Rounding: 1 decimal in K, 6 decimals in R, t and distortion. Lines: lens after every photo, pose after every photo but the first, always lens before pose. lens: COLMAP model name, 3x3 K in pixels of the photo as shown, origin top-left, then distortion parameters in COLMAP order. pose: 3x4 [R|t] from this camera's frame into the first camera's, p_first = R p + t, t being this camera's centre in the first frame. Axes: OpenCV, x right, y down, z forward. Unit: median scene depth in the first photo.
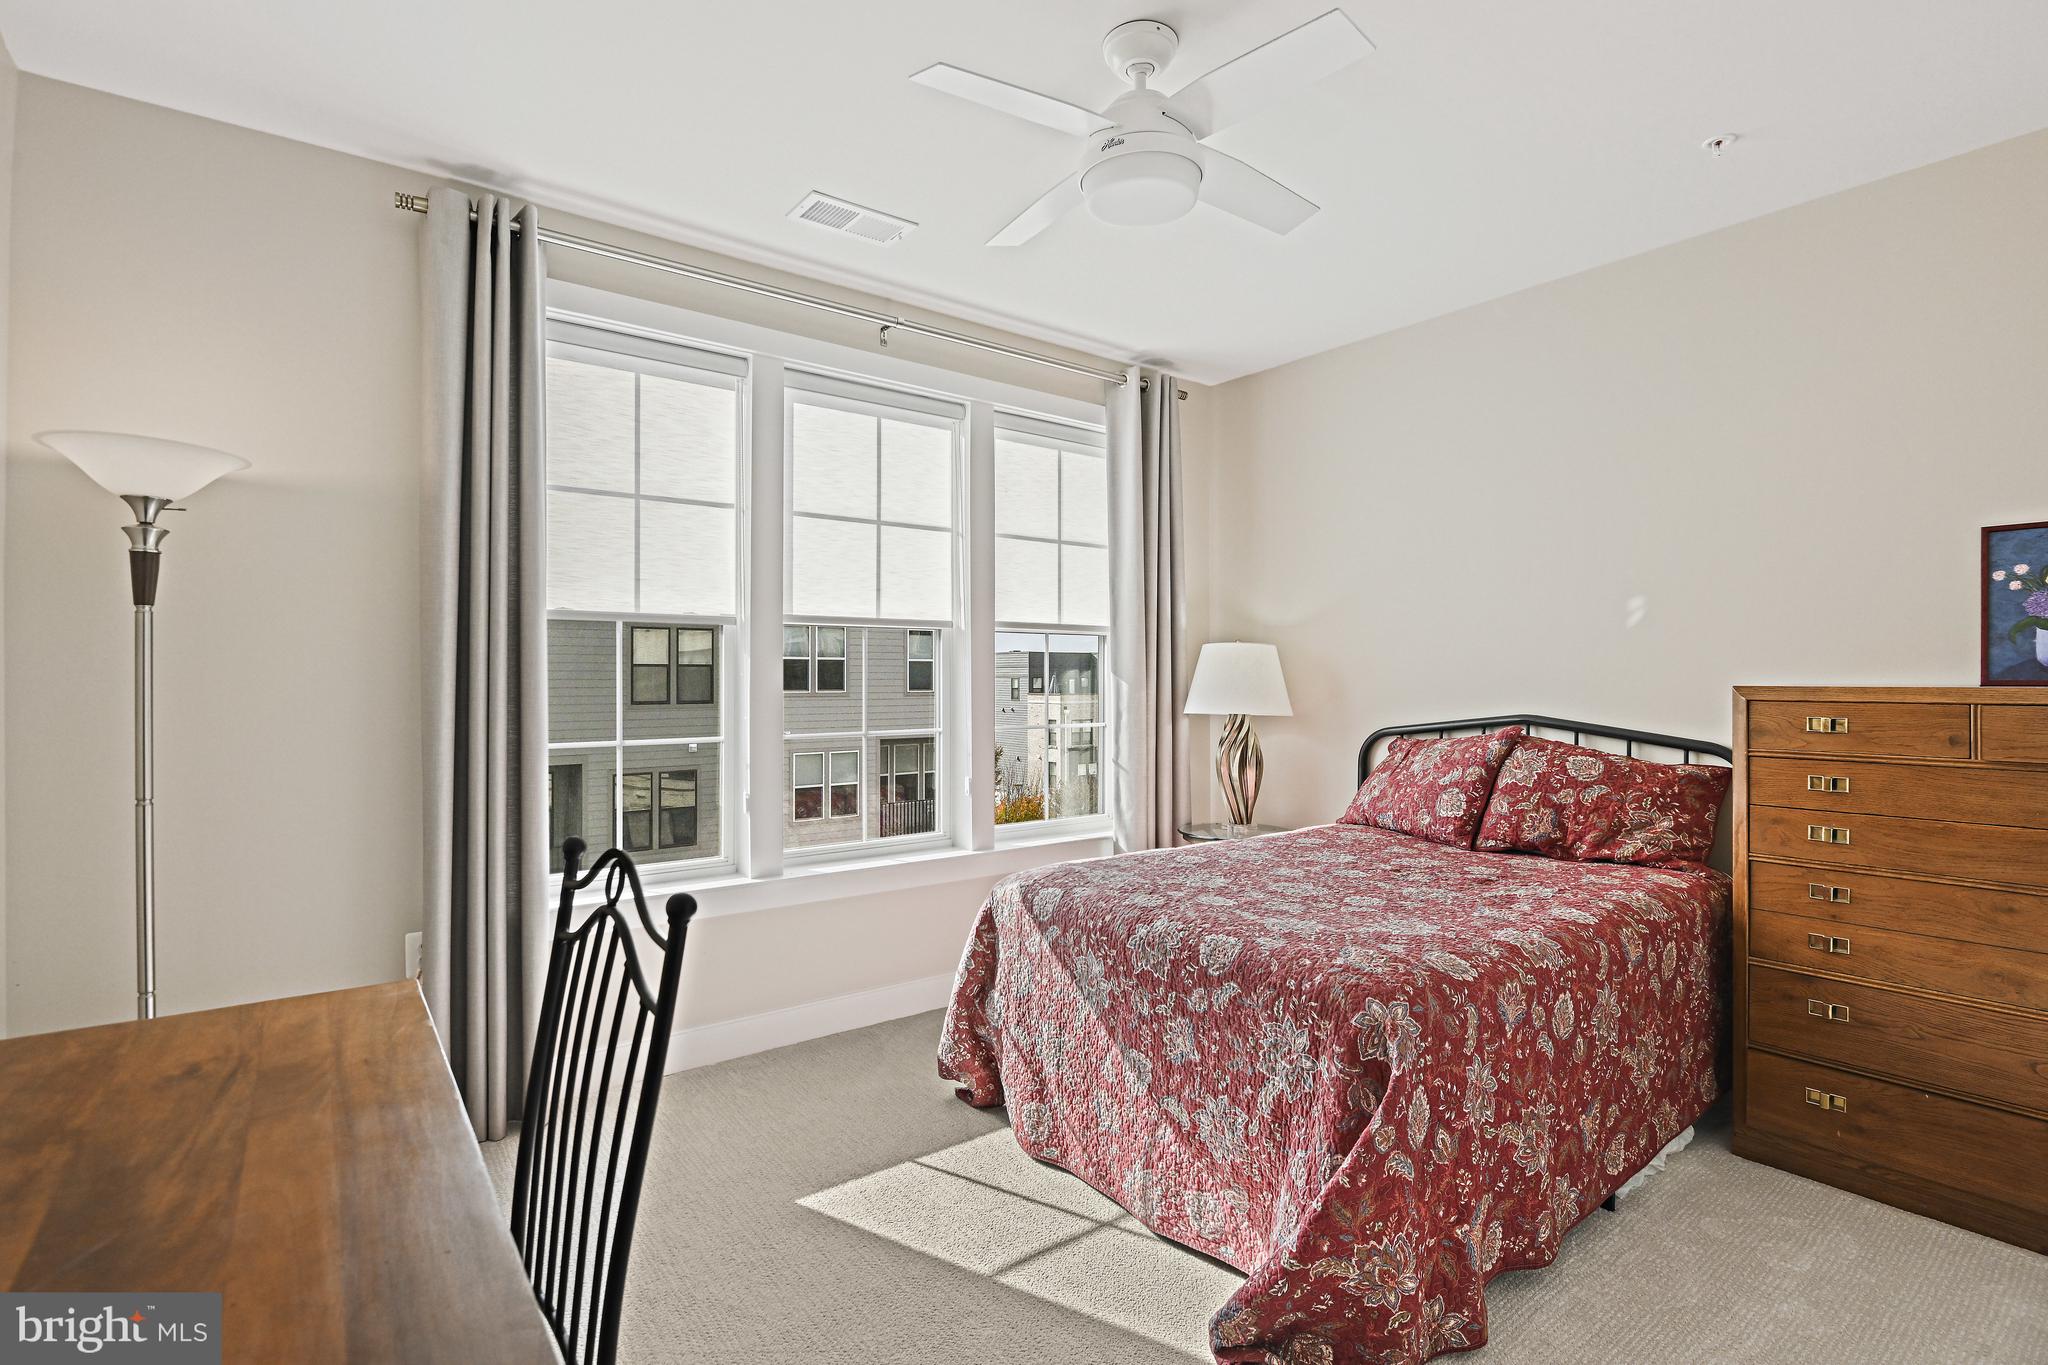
lens RADIAL K [[960.8, 0, 1022.2], [0, 960.8, 677.5], [0, 0, 1]] dist [-0.016138, -0.003132]
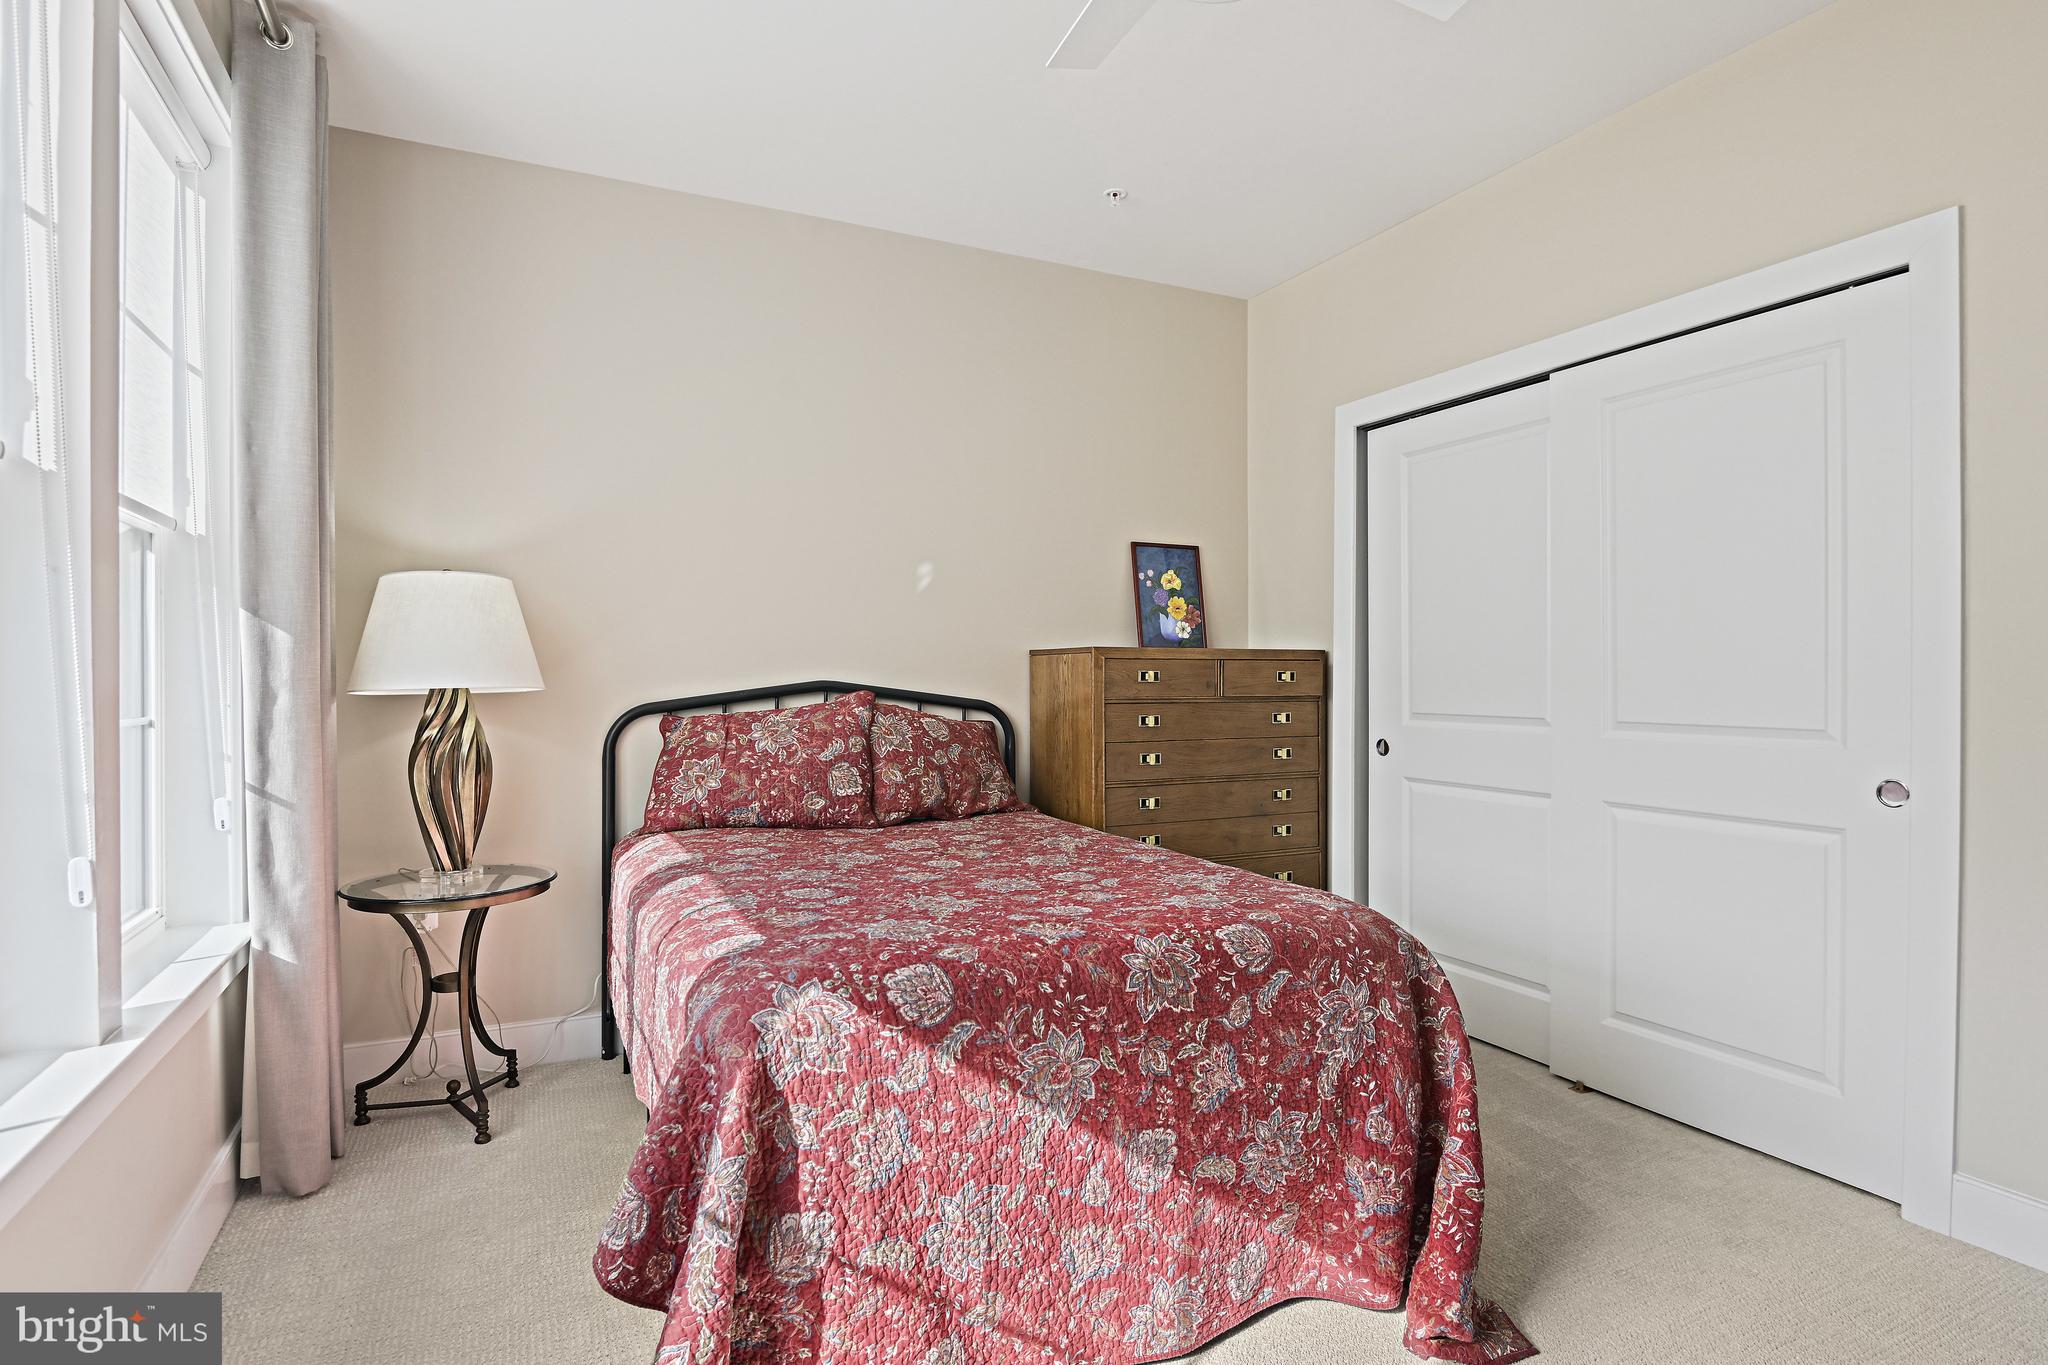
lens RADIAL K [[1054.6, 0, 1024.7], [0, 1054.6, 686.5], [0, 0, 1]] dist [-0.020258, -0.001973]
pose [[0.186718, -0.008162, 0.982380, -0.602932], [-0.002117, 0.999960, 0.008711, 0.050033], [-0.982411, -0.003706, 0.186693, 0.866363]]
